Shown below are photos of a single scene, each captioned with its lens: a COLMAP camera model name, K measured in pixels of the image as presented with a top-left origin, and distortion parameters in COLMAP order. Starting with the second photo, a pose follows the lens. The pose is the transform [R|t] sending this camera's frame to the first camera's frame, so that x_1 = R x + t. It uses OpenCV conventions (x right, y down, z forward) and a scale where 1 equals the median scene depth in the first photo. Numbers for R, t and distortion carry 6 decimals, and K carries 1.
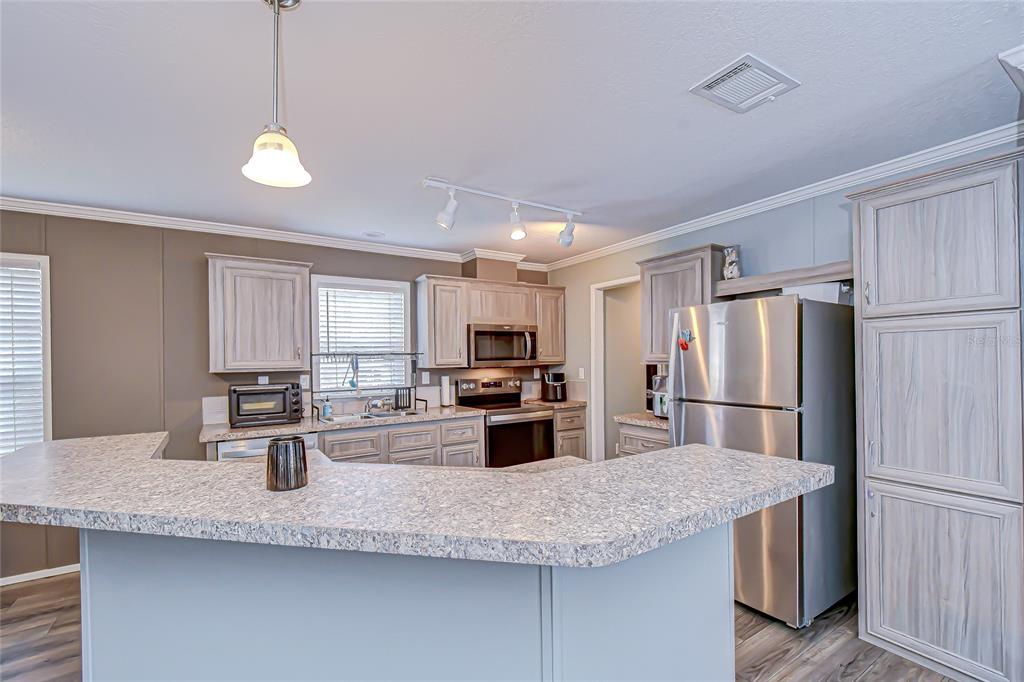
lens RADIAL K [[449.1, 0, 515.2], [0, 449.1, 361.3], [0, 0, 1]] dist [0.001127, -0.001100]
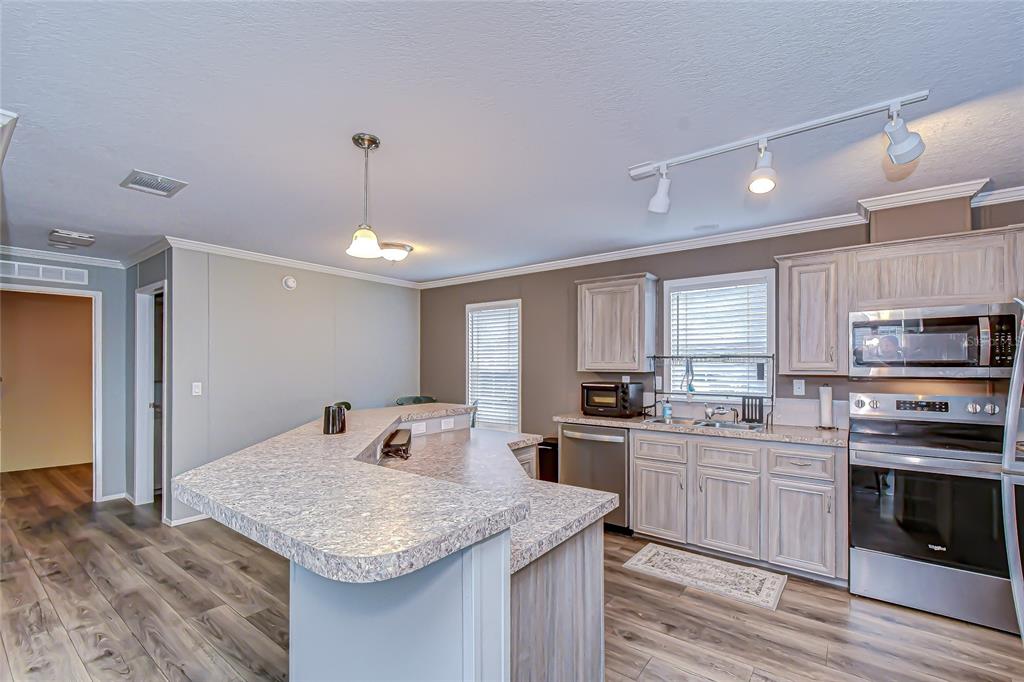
lens RADIAL K [[449.1, 0, 515.2], [0, 449.1, 361.3], [0, 0, 1]] dist [0.001127, -0.001100]
pose [[0.336185, 0.012312, -0.941716, 0.430526], [-0.010538, 0.999901, 0.009311, -0.011962], [0.941737, 0.006794, 0.336281, 0.323570]]
